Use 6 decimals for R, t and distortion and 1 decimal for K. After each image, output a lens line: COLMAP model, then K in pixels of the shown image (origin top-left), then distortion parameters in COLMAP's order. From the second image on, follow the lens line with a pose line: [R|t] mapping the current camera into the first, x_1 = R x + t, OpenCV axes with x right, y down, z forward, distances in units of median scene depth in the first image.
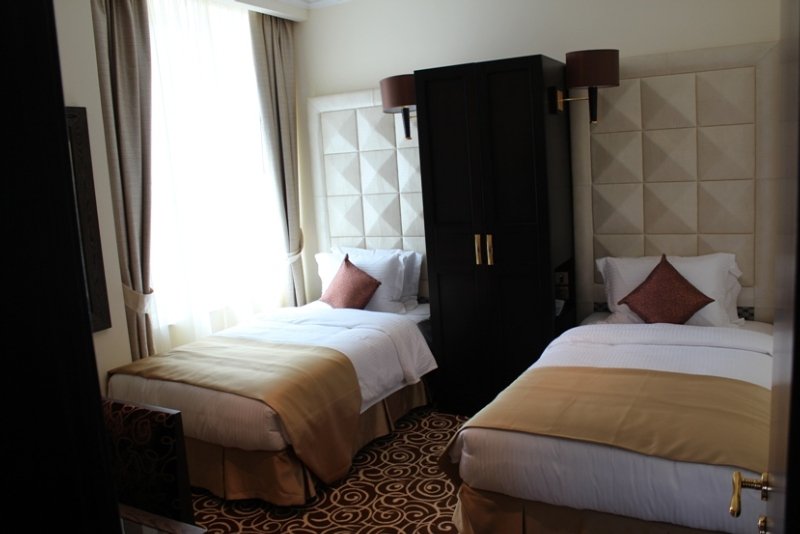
lens RADIAL K [[677.6, 0, 399.4], [0, 677.6, 266.7], [0, 0, 1]] dist [-0.007933, -0.001409]
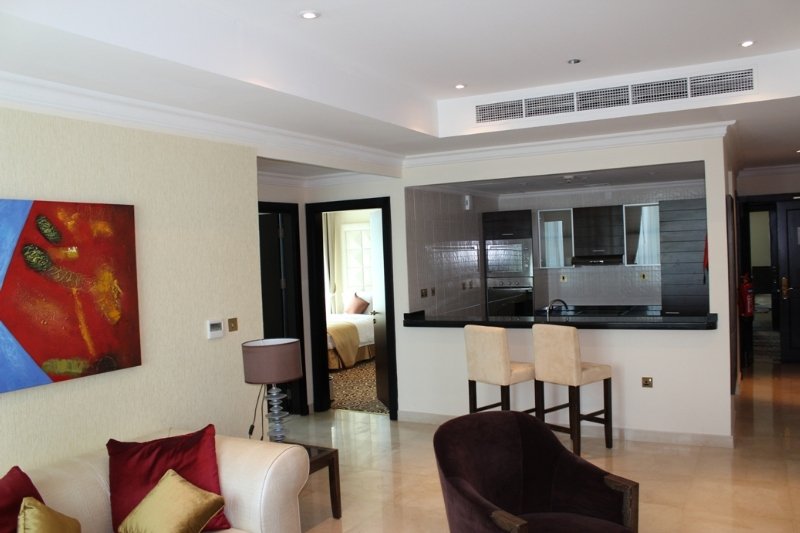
lens RADIAL K [[677.6, 0, 400.9], [0, 677.6, 267.0], [0, 0, 1]] dist [-0.007933, -0.001409]
pose [[0.999705, 0.018012, -0.016292, 0.117816], [-0.019923, 0.991831, -0.125997, 0.191936], [0.013890, 0.126284, 0.991897, -1.362890]]
